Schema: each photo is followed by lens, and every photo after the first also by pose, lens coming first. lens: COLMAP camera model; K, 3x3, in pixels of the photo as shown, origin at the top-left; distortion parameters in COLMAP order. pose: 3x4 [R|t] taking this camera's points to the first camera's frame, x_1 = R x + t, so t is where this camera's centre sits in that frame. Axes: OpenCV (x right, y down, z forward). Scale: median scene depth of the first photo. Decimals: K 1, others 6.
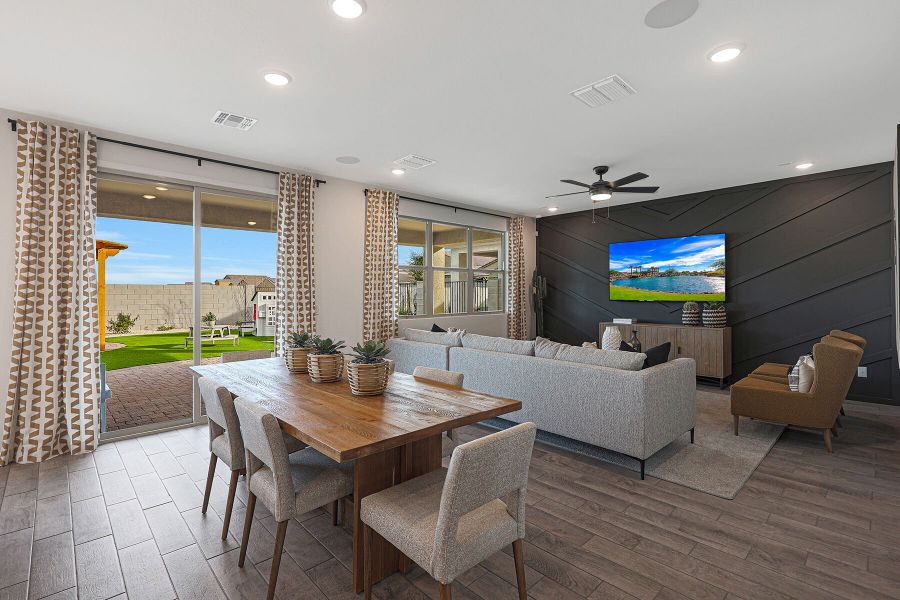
lens RADIAL K [[416.1, 0, 453.6], [0, 416.1, 294.5], [0, 0, 1]] dist [-0.001294, -0.000006]
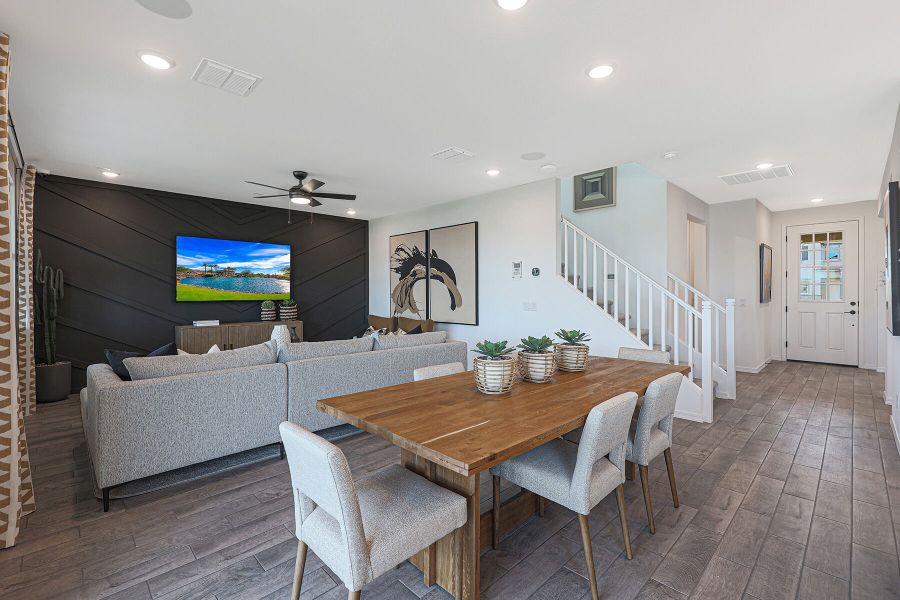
lens RADIAL K [[407.0, 0, 450.6], [0, 407.0, 295.1], [0, 0, 1]] dist [0.002295, 0.000291]
pose [[-0.013769, -0.002961, 0.999901, -0.537762], [0.002785, 0.999992, 0.002999, 0.000150], [-0.999901, 0.002827, -0.013761, 0.499524]]
